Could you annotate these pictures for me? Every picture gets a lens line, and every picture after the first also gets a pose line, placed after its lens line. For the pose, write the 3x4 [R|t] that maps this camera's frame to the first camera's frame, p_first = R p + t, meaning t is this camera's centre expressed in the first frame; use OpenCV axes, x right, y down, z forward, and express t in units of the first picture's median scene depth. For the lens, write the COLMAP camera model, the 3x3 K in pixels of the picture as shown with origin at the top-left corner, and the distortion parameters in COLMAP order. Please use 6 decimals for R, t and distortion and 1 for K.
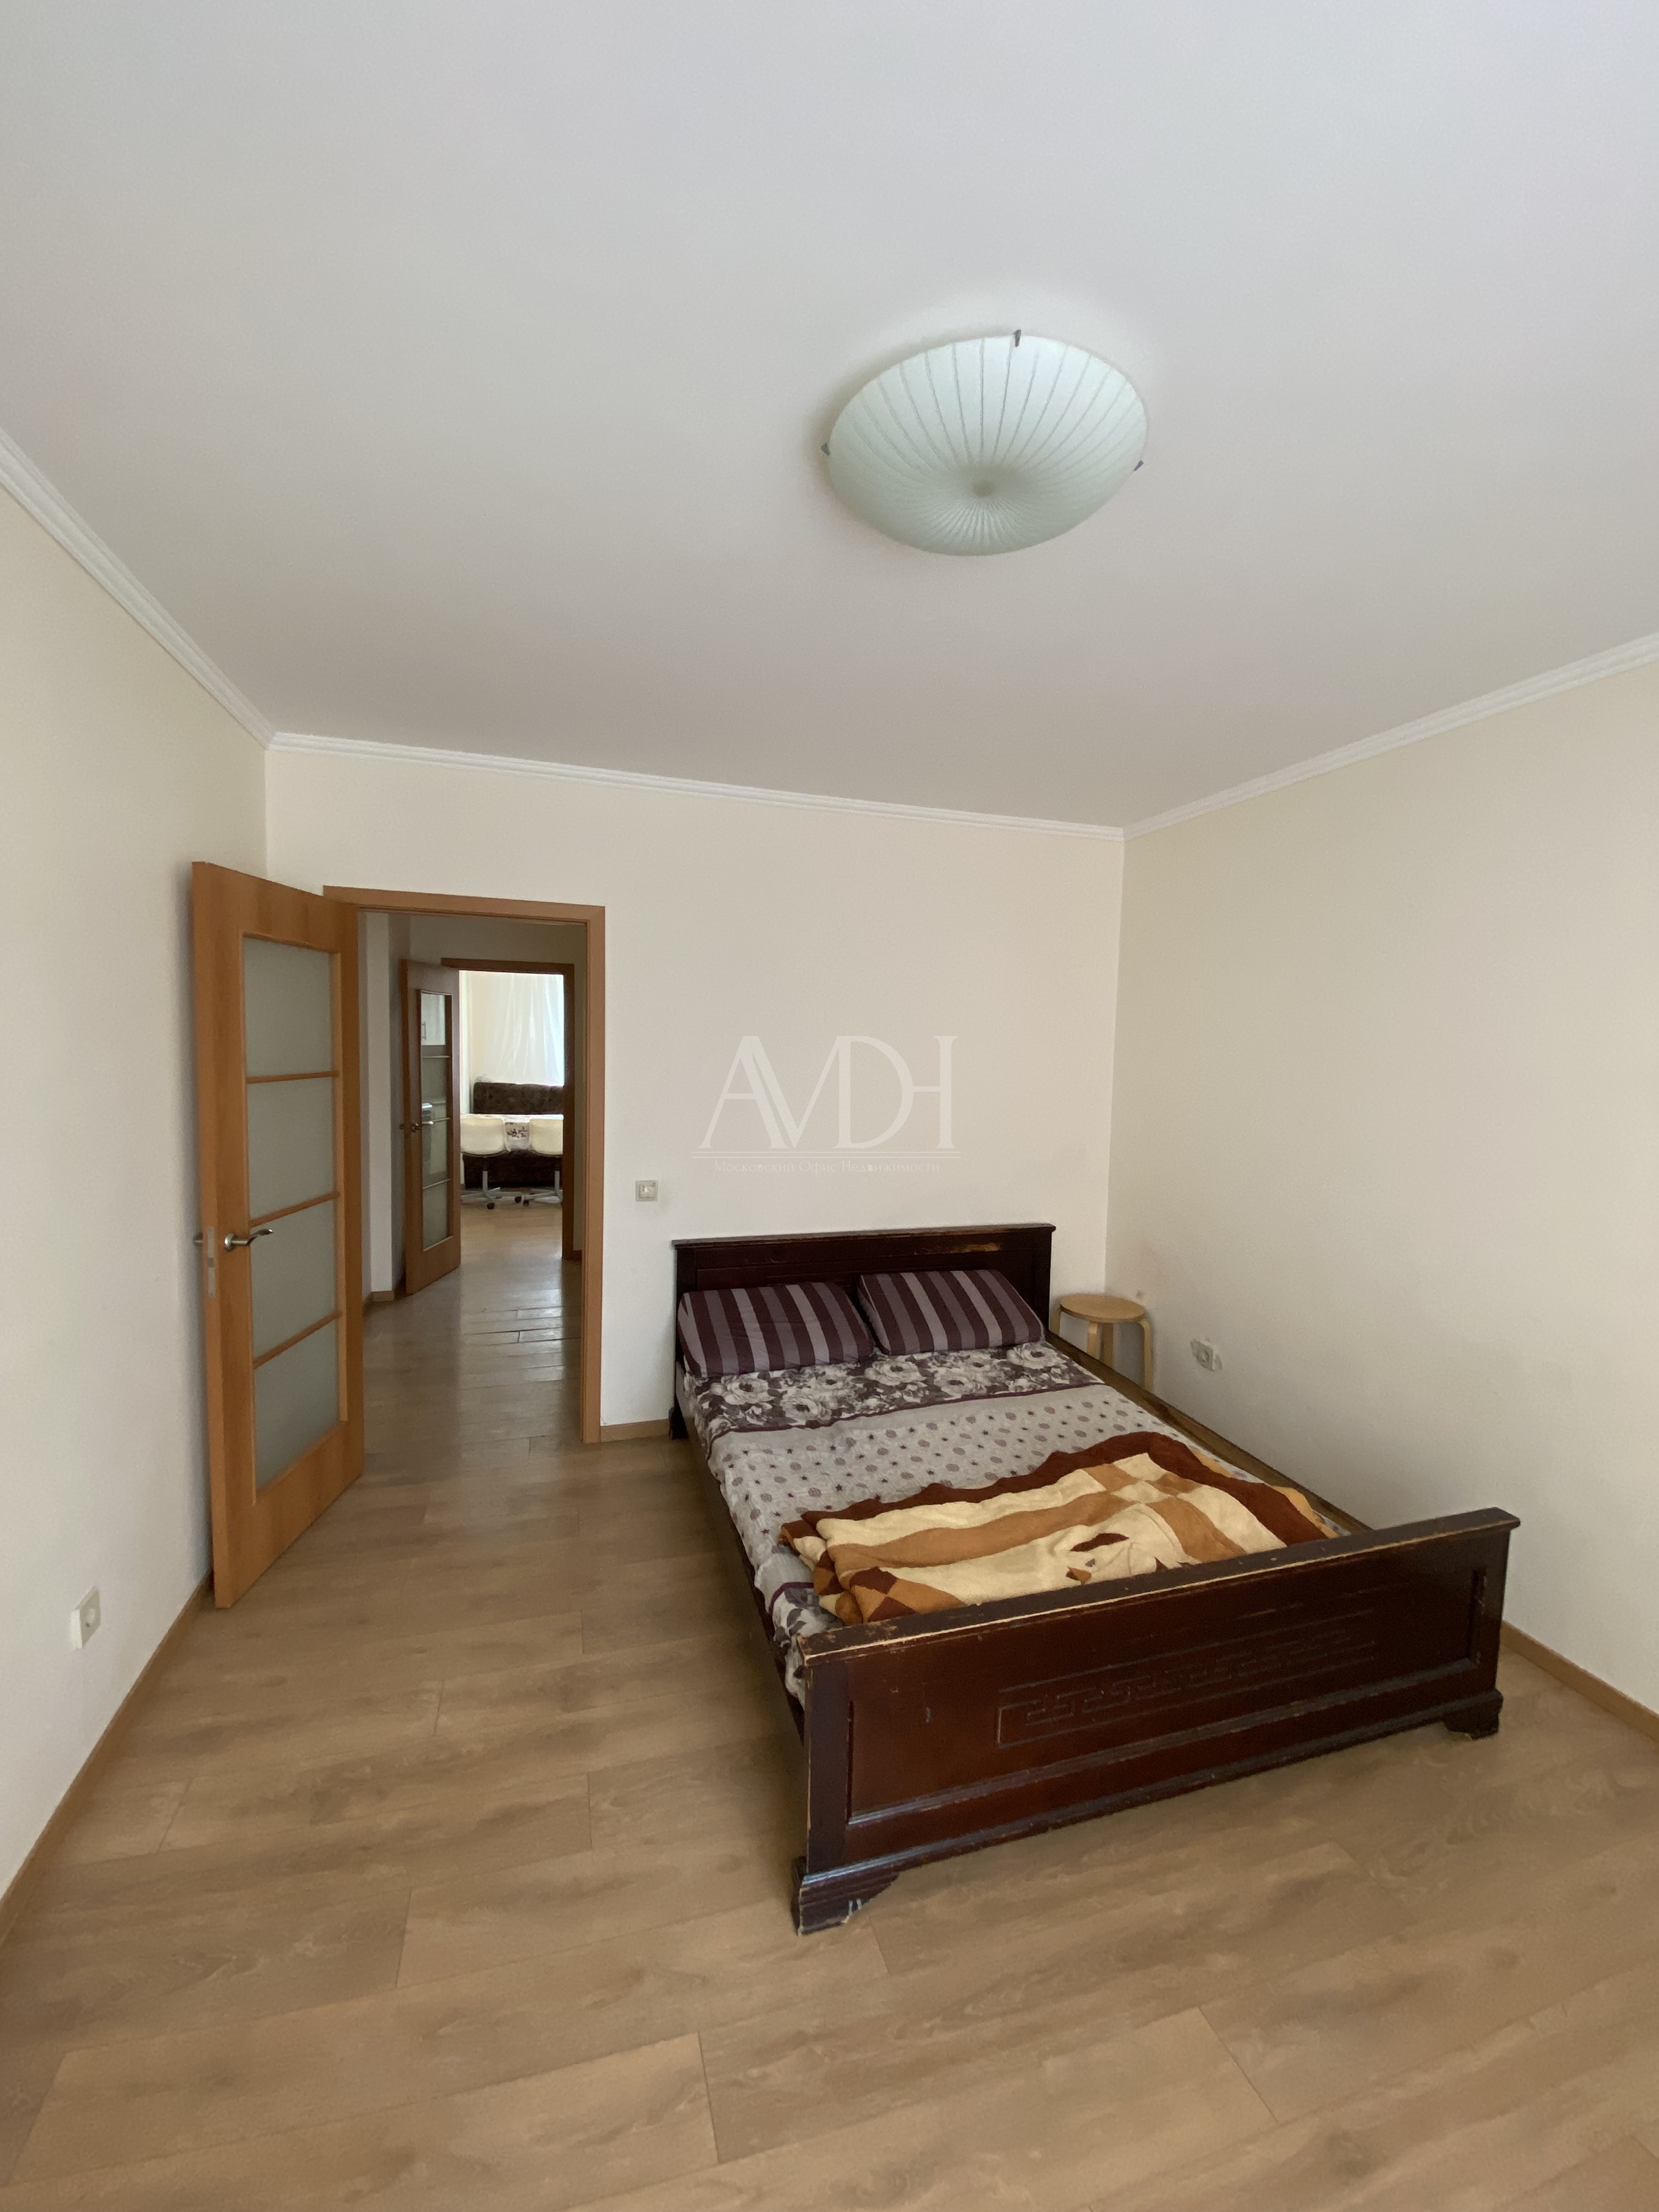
lens RADIAL K [[894.8, 0, 835.6], [0, 894.8, 1104.3], [0, 0, 1]] dist [0.041403, -0.028938]
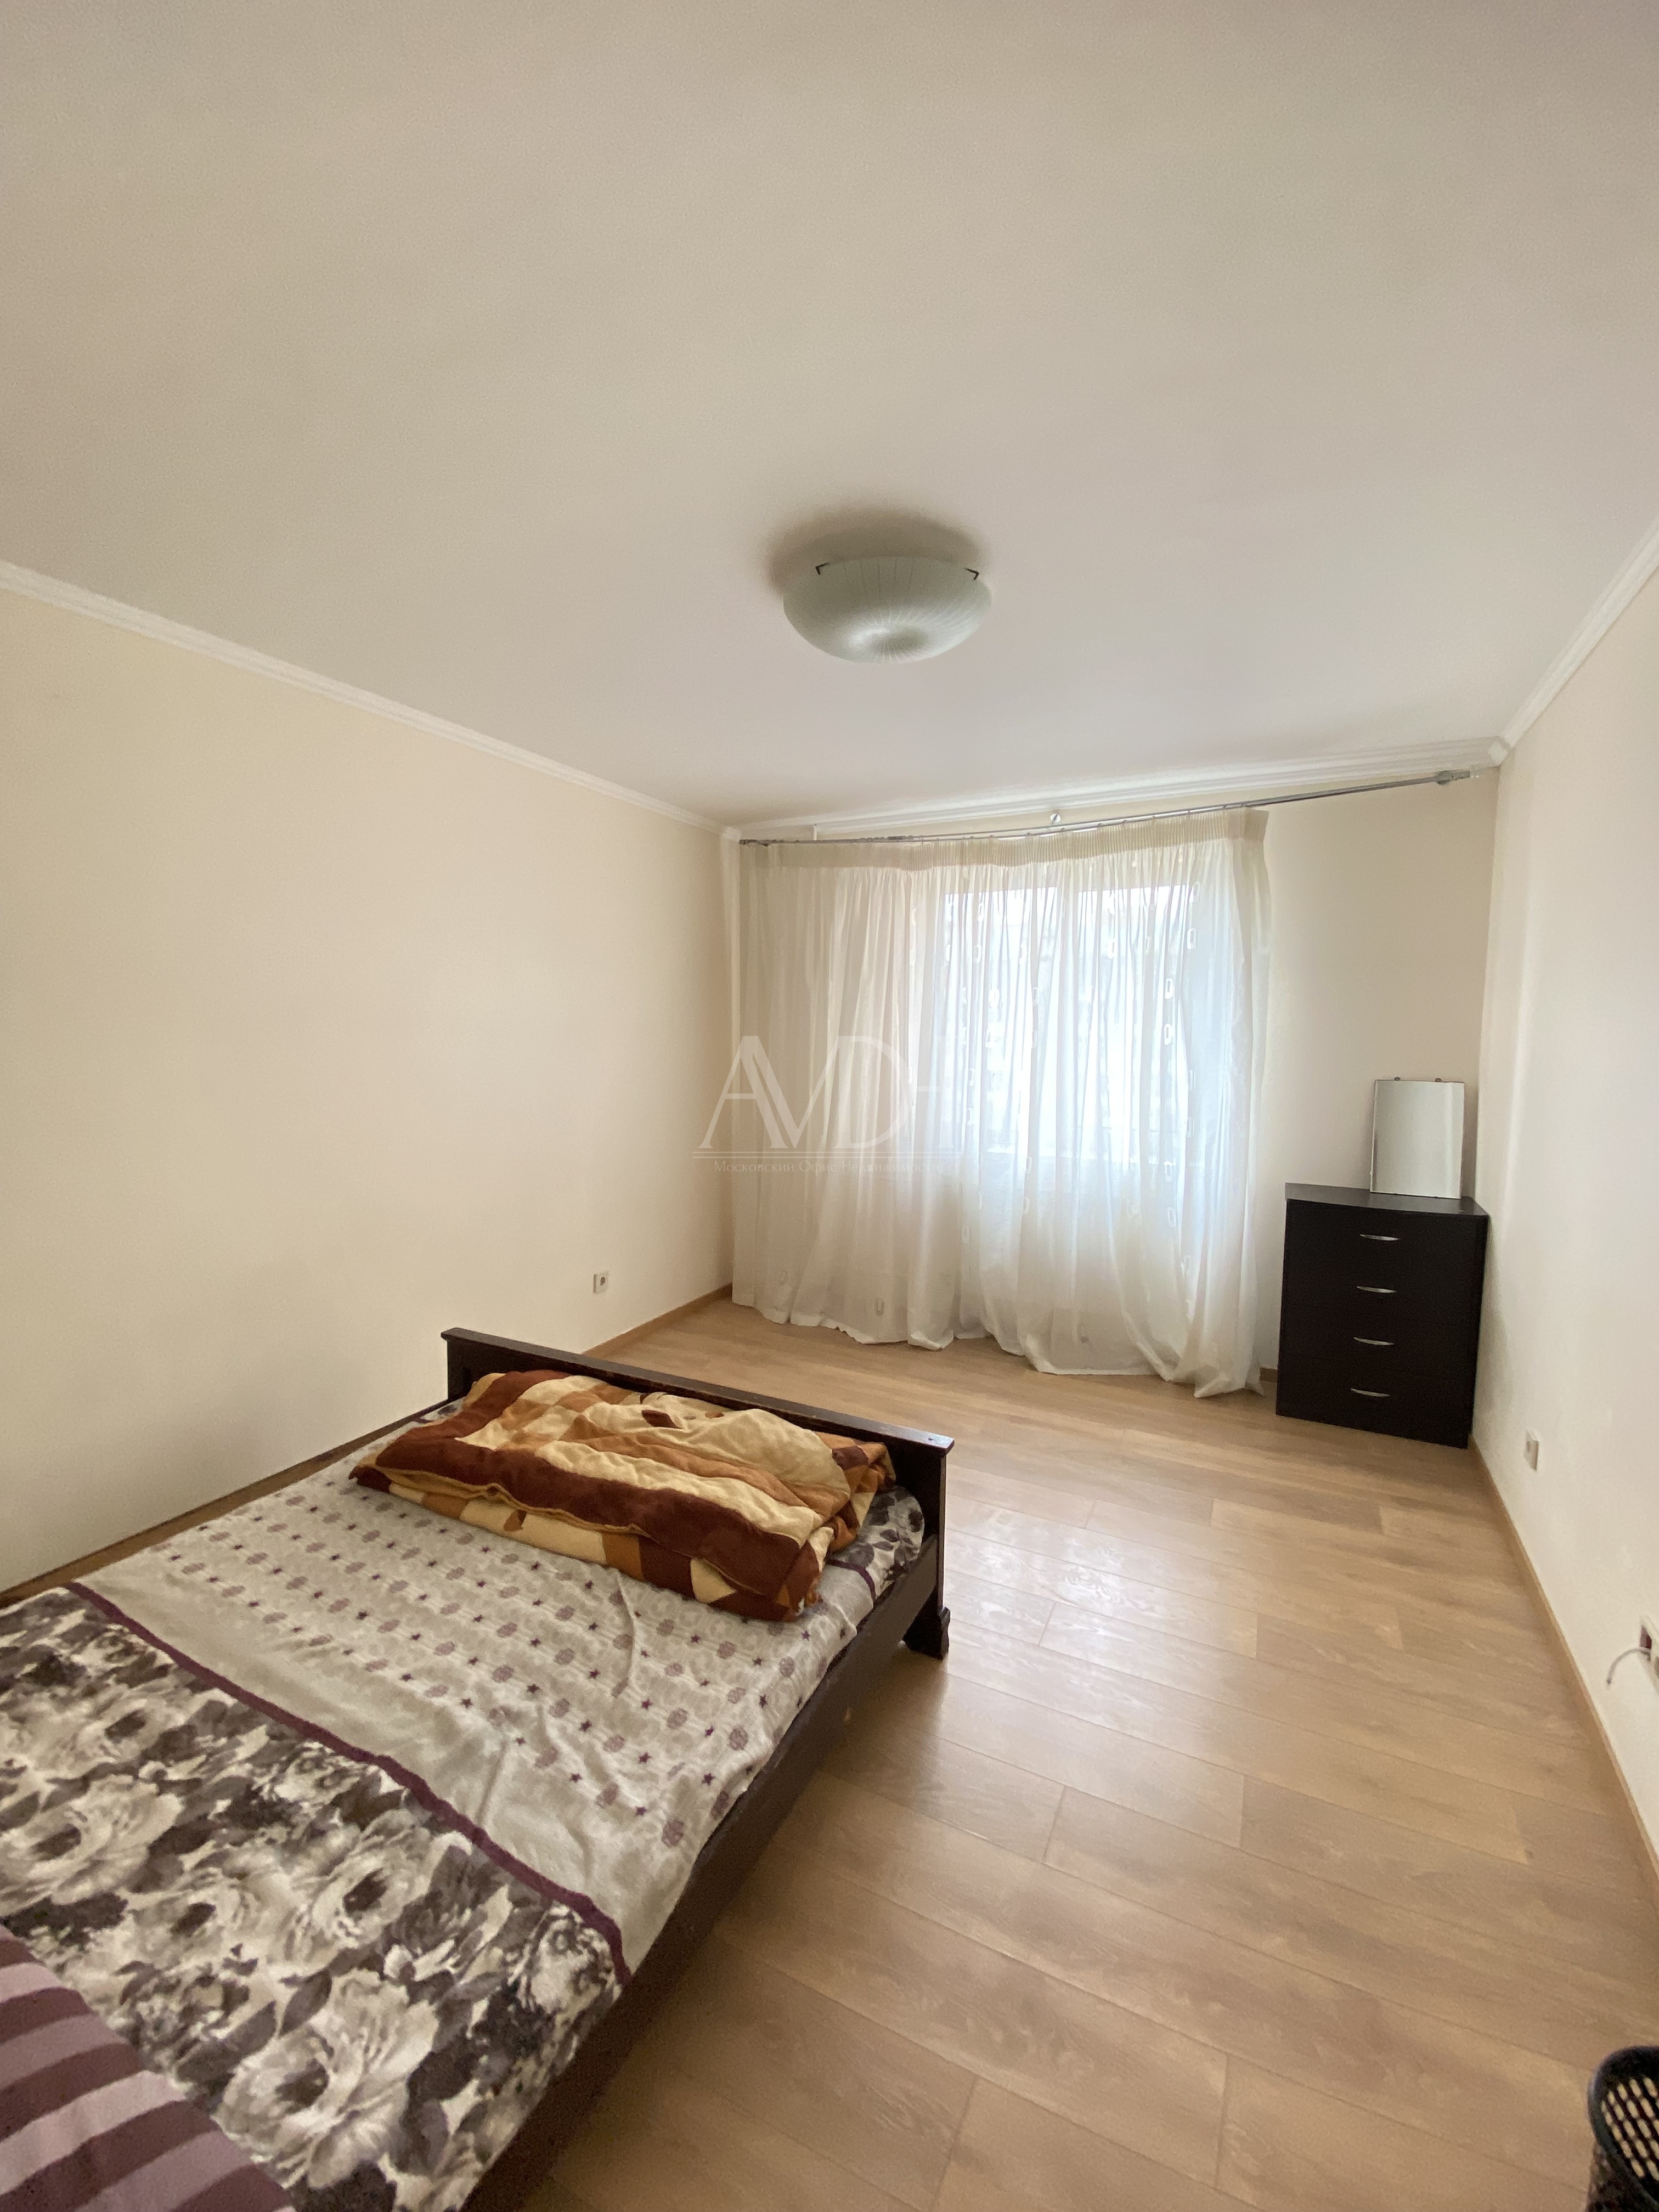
lens RADIAL K [[894.8, 0, 835.6], [0, 894.8, 1104.3], [0, 0, 1]] dist [0.041403, -0.028938]
pose [[-0.731103, -0.092023, 0.676032, -0.421697], [0.014295, 0.988578, 0.150028, -0.064967], [-0.682117, 0.119350, -0.721438, 1.086521]]
